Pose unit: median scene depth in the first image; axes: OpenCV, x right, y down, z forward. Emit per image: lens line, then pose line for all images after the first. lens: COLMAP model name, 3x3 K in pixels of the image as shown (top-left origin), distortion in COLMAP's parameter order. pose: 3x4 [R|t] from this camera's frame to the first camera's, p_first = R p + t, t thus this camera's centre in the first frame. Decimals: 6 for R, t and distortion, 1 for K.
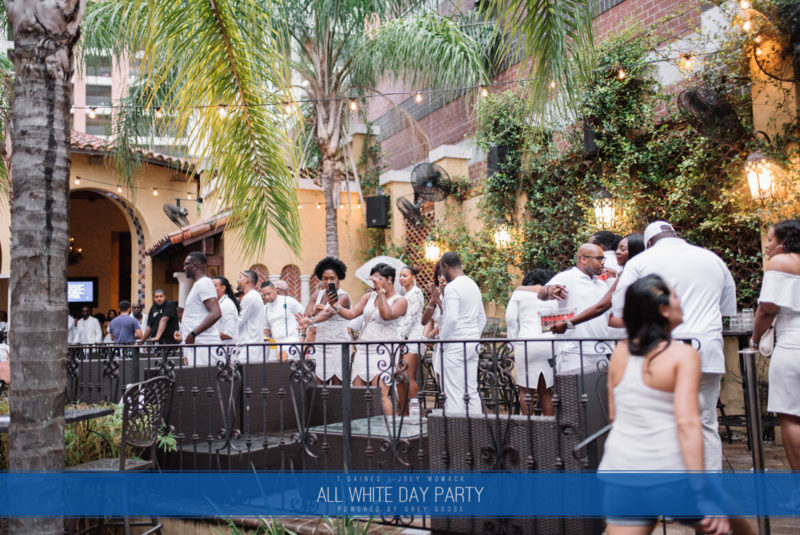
lens RADIAL K [[760.8, 0, 398.4], [0, 760.8, 271.6], [0, 0, 1]] dist [0.019358, 0.006182]
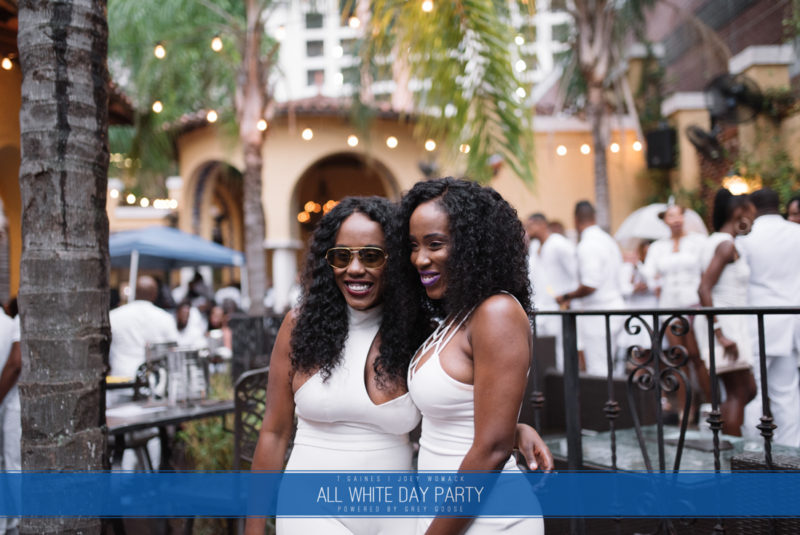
lens RADIAL K [[760.8, 0, 398.4], [0, 760.8, 271.6], [0, 0, 1]] dist [0.019358, 0.006182]
pose [[0.930924, -0.017860, -0.364777, 0.022337], [0.032503, 0.998892, 0.034043, 0.048508], [0.363765, -0.043548, 0.930472, 0.516056]]
